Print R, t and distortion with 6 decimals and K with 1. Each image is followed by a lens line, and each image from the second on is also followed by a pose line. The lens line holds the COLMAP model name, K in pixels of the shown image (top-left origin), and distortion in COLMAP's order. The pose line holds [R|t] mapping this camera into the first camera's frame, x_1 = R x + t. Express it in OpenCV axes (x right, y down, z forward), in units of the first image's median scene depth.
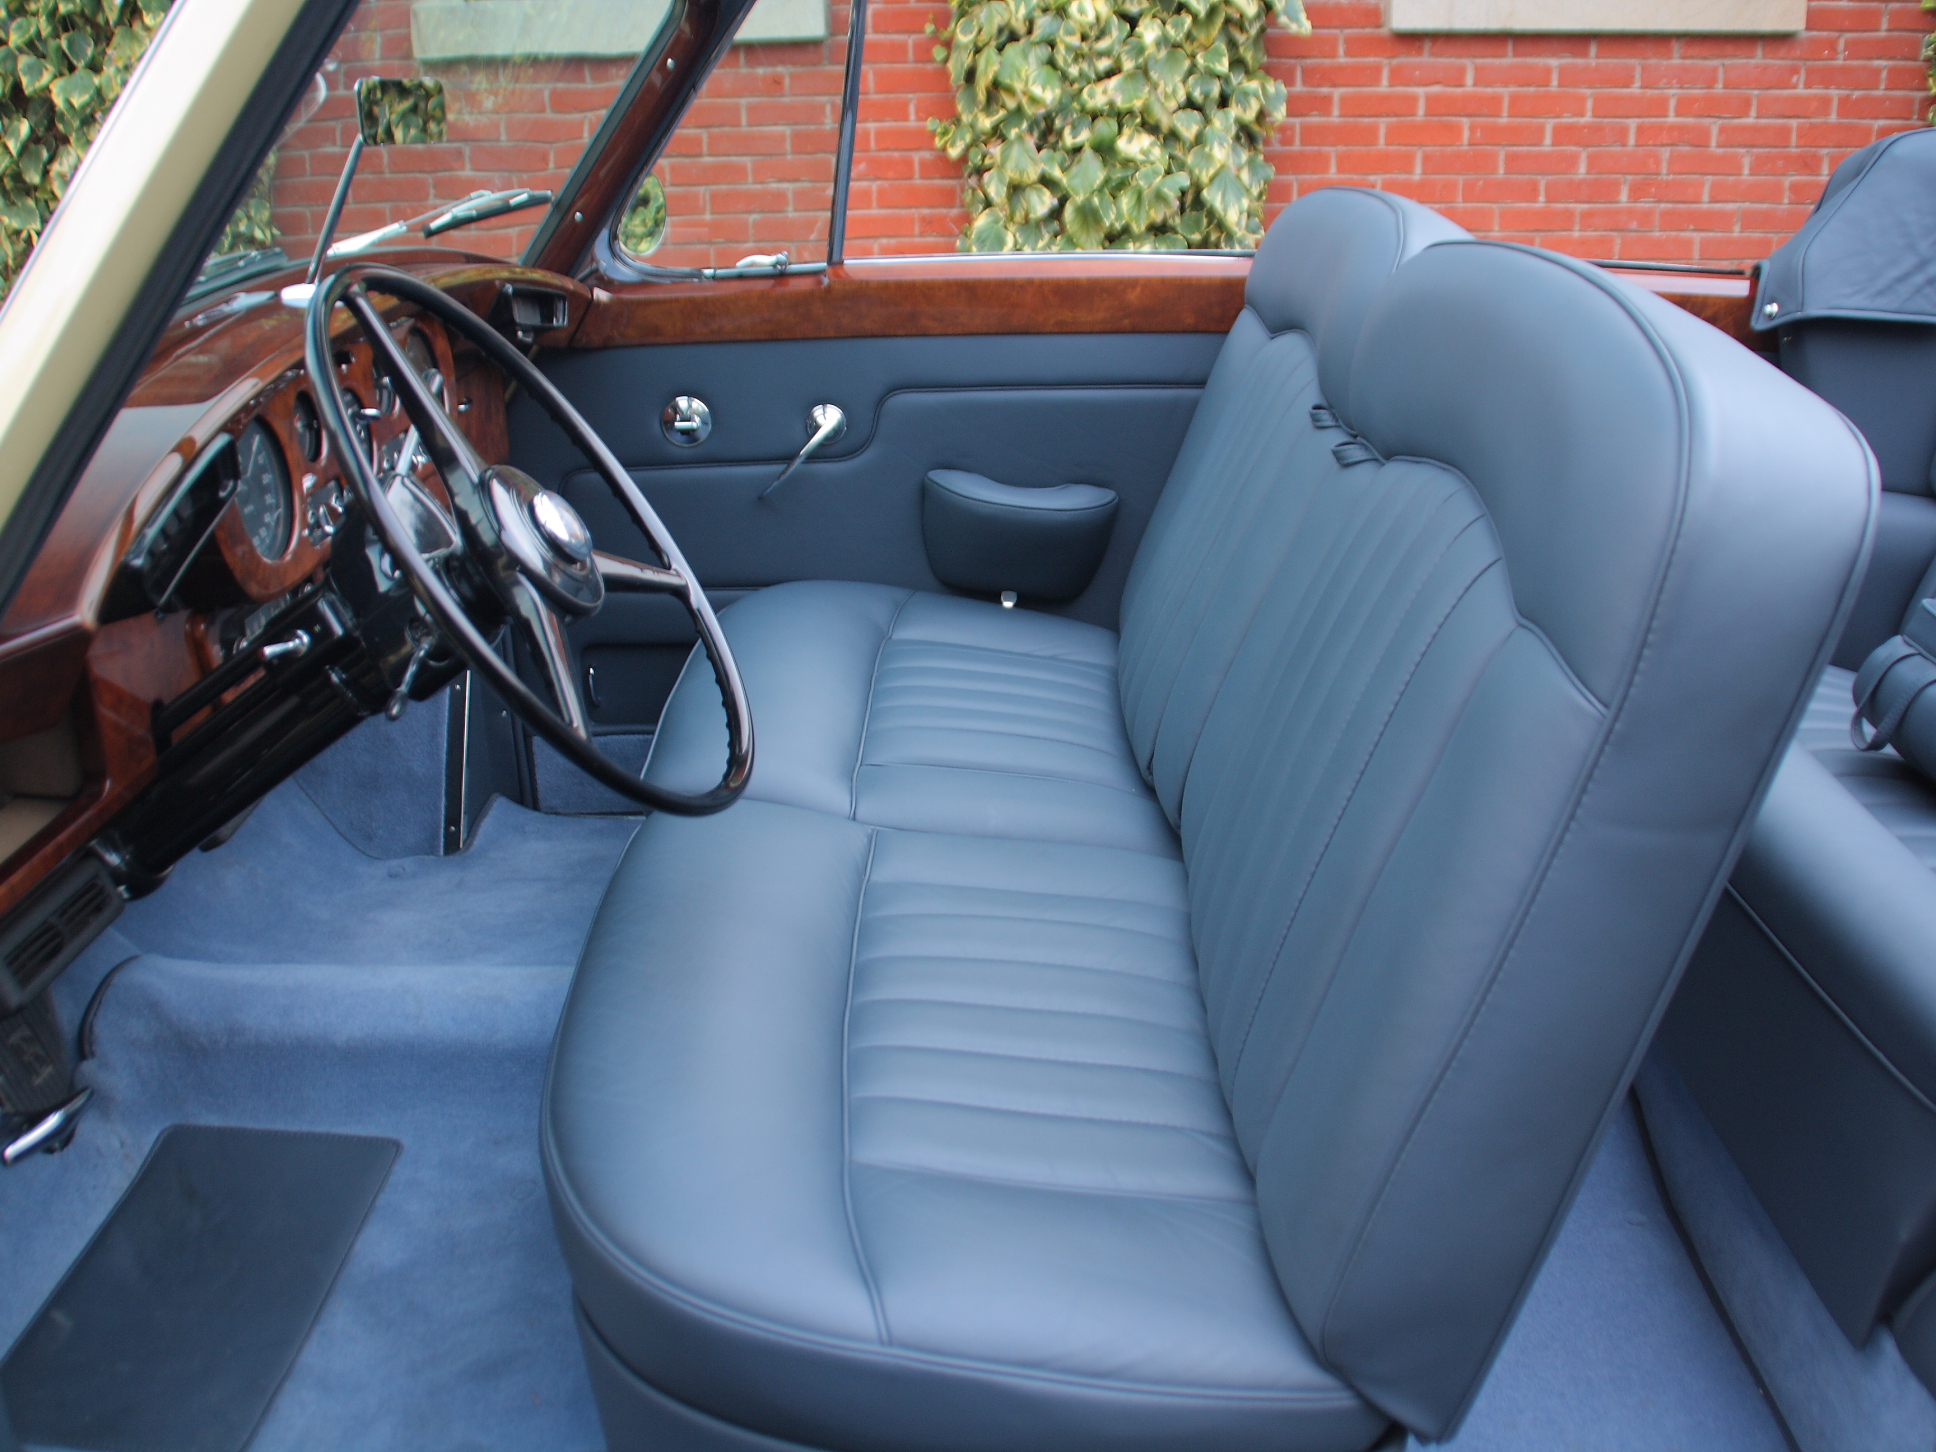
lens RADIAL K [[1895.8, 0, 1025.0], [0, 1895.8, 726.7], [0, 0, 1]] dist [-0.170561, 0.133221]
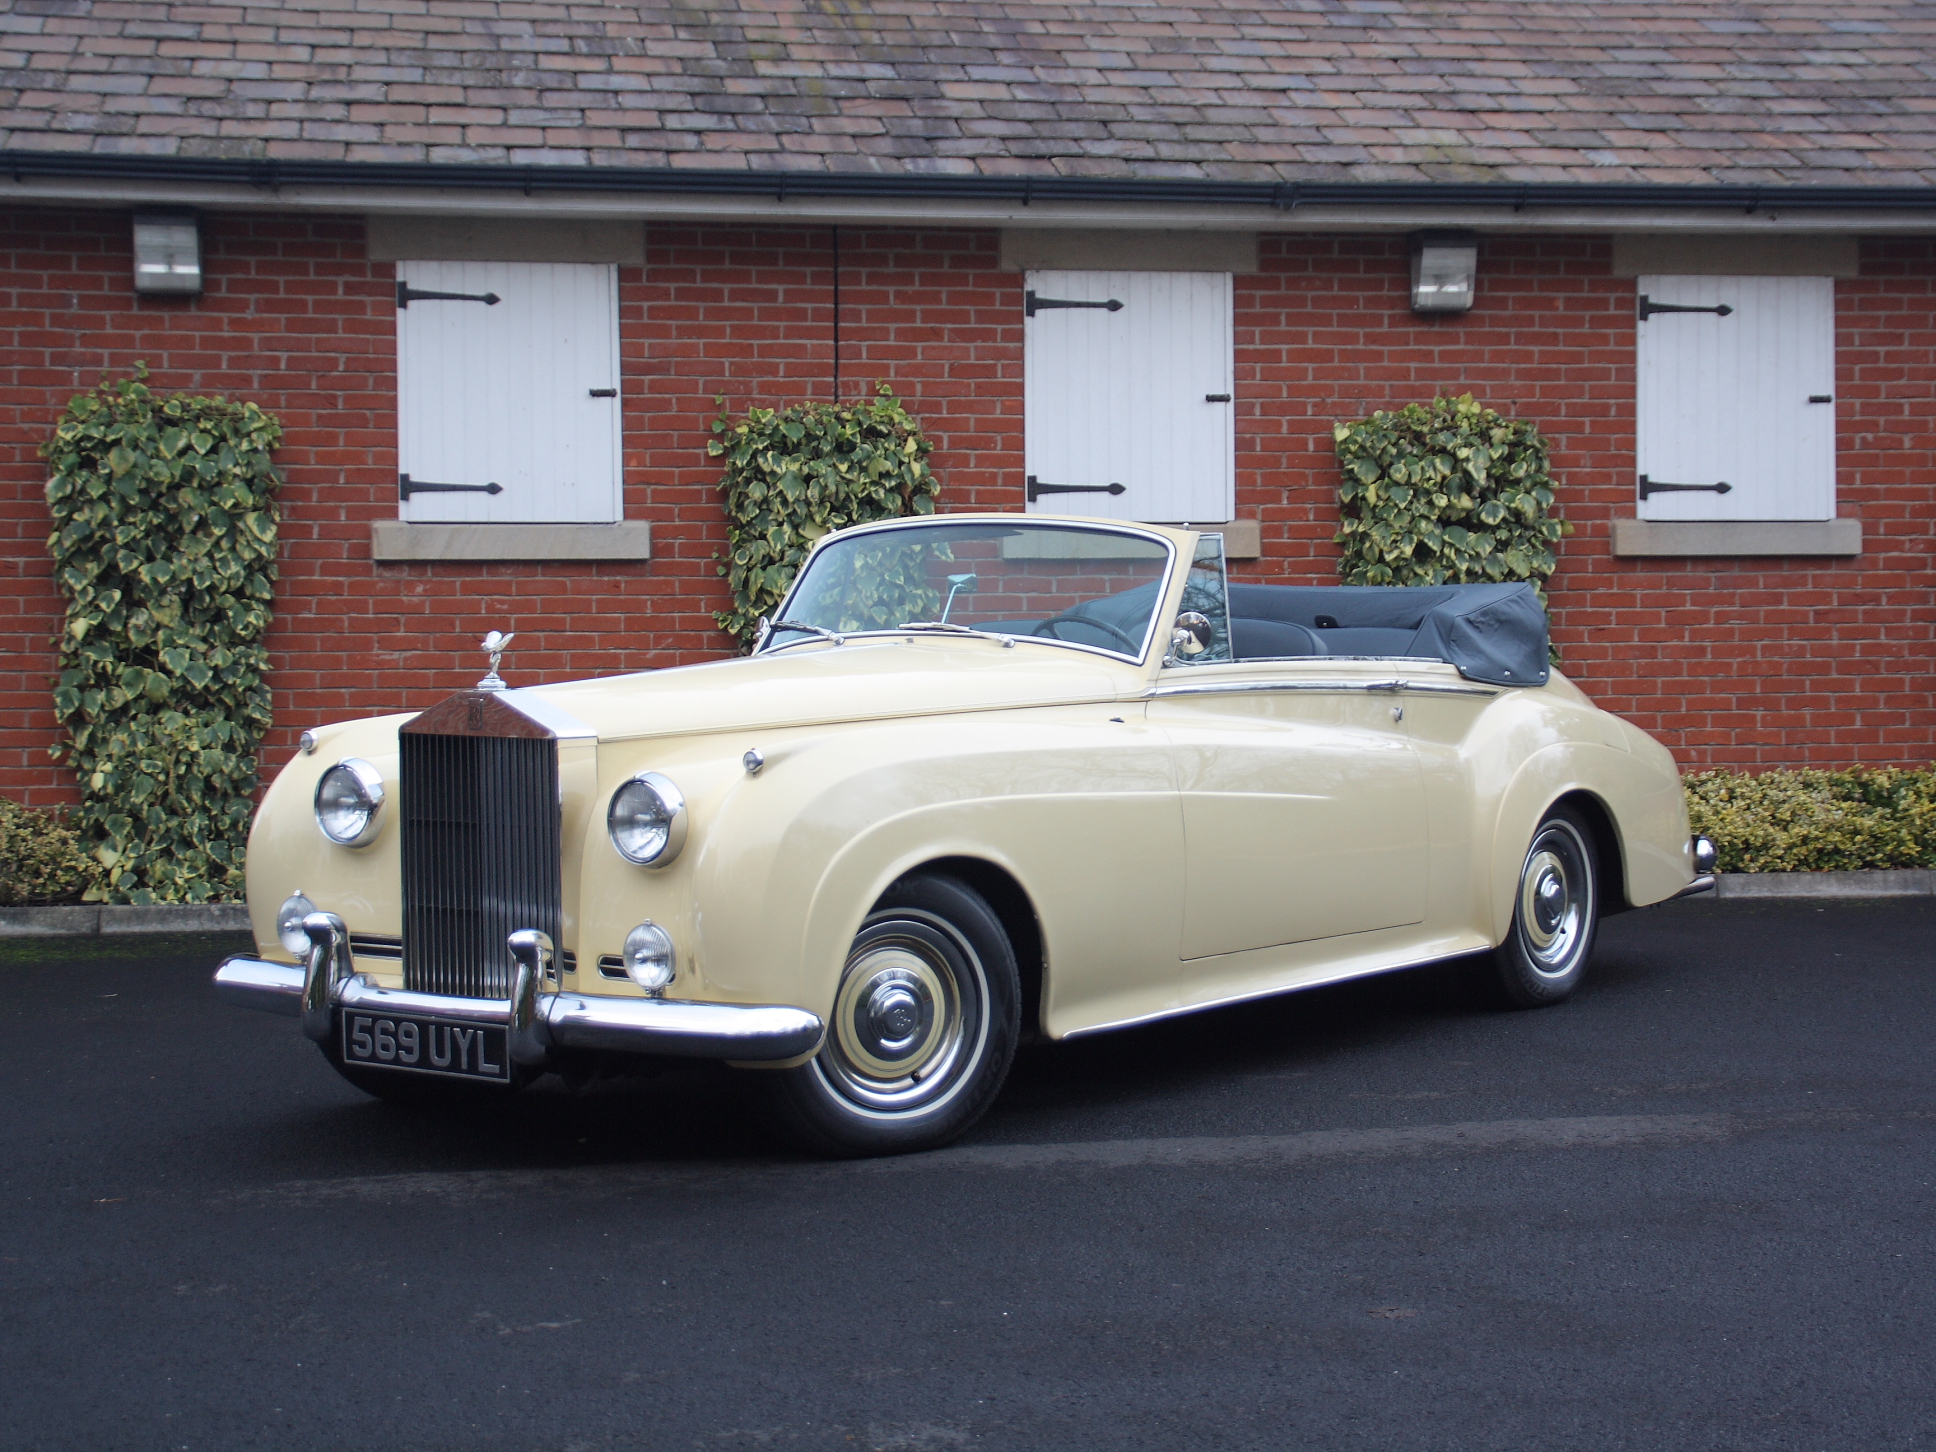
lens RADIAL K [[3046.6, 0, 986.3], [0, 3046.6, 728.1], [0, 0, 1]] dist [0.037517, 0.318346]
pose [[0.987570, 0.007332, 0.157011, -0.237284], [0.038141, 0.957877, -0.284633, 0.532983], [-0.152485, 0.287084, 0.945691, -1.505296]]
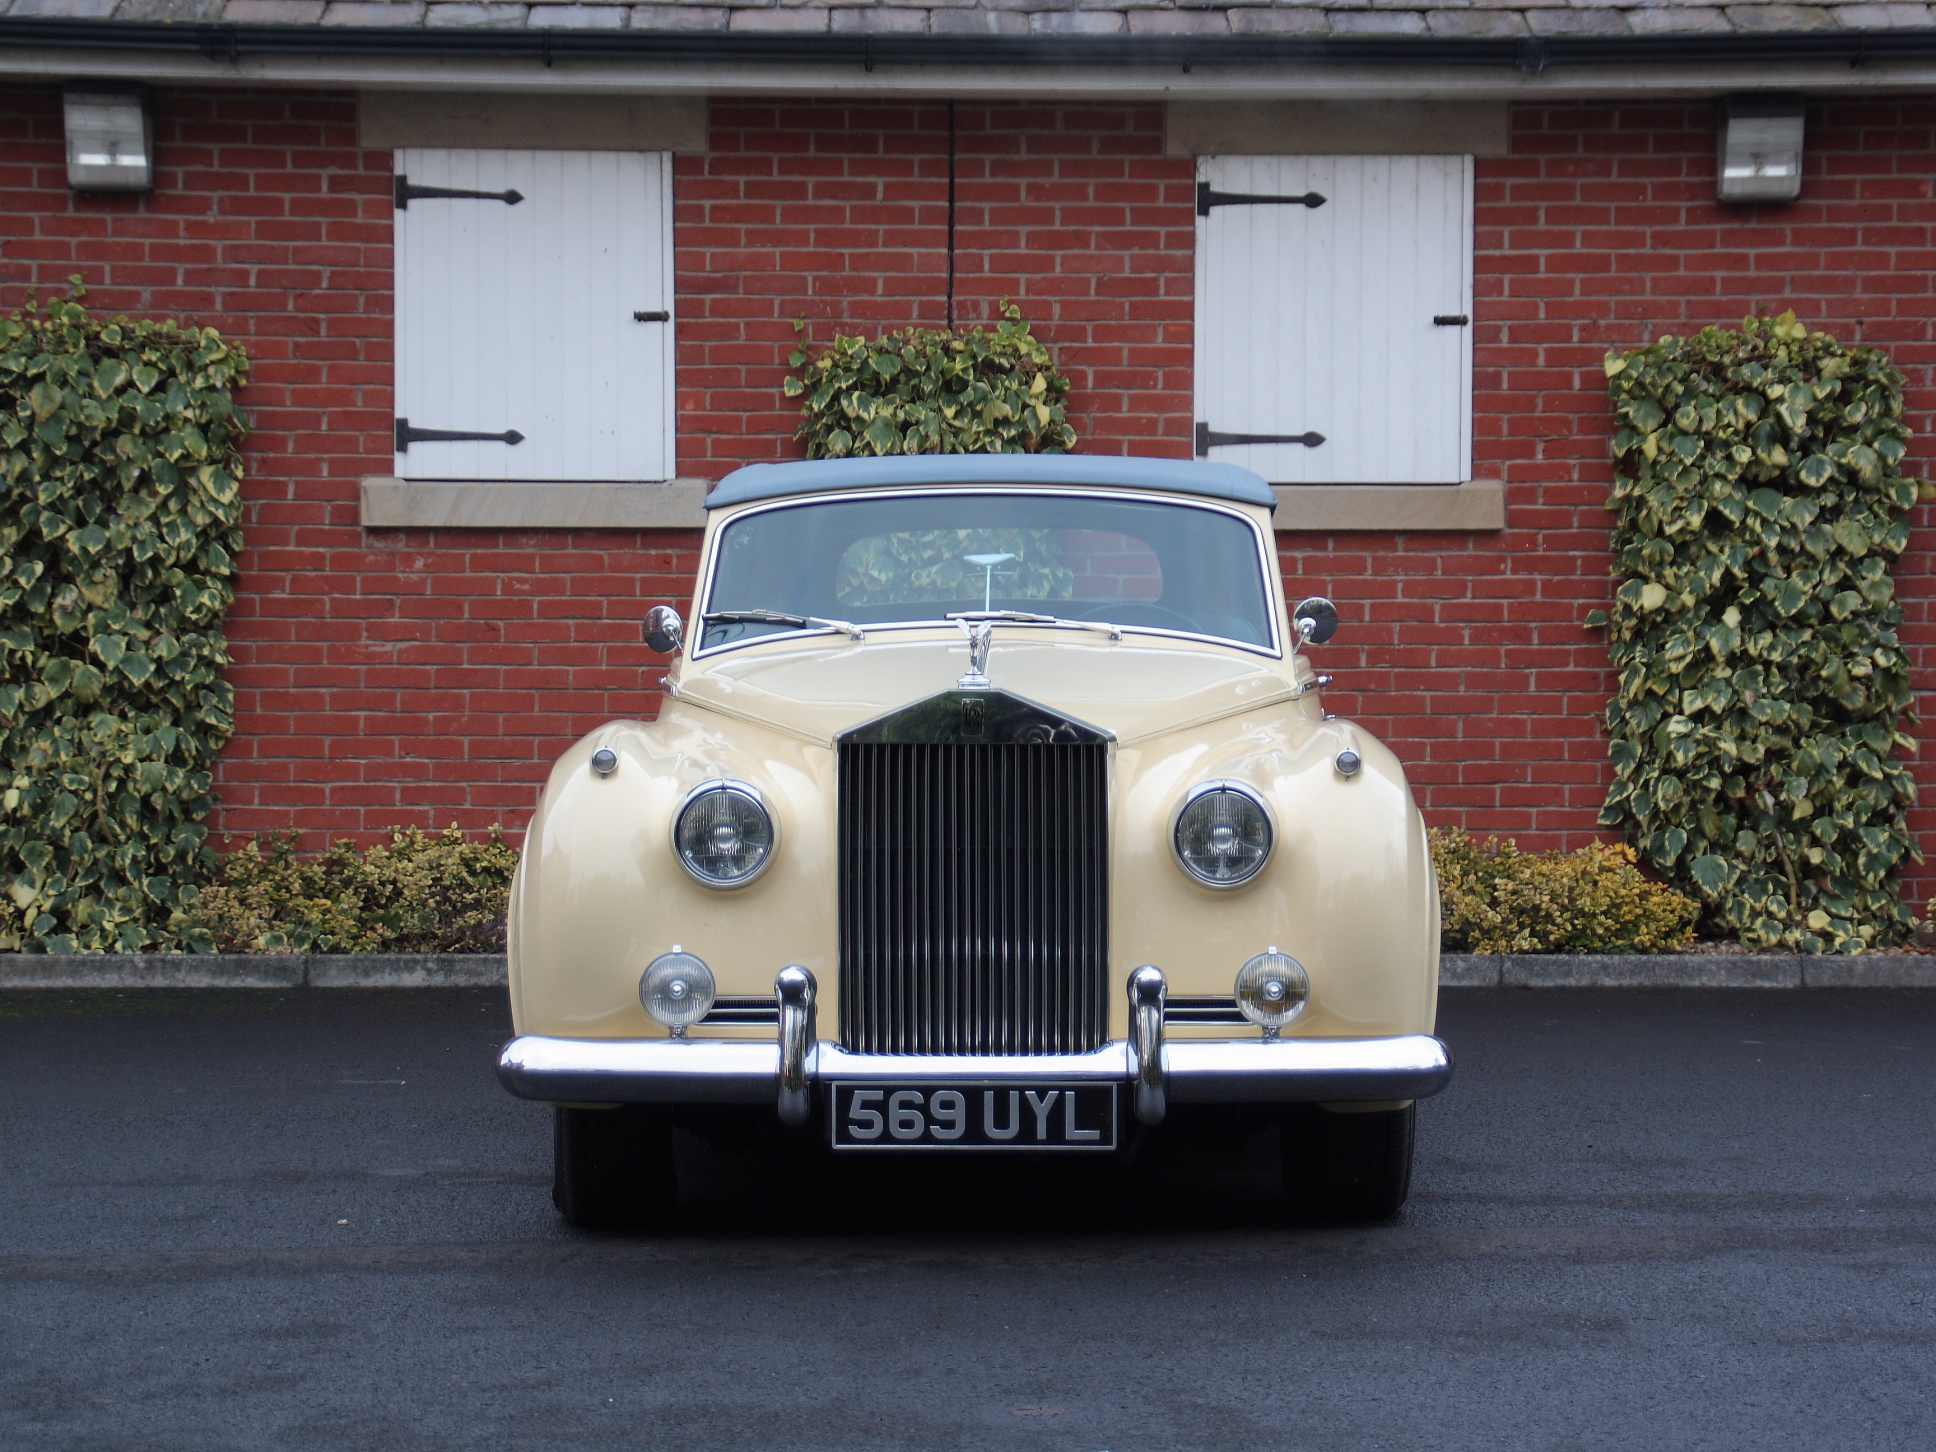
lens RADIAL K [[4387.0, 0, 994.7], [0, 4387.0, 724.0], [0, 0, 1]] dist [0.264196, 0.579775]
pose [[0.999659, 0.020470, 0.016212, 0.041513], [-0.014813, 0.955847, -0.293493, 0.636366], [-0.021504, 0.293152, 0.955824, -1.840578]]
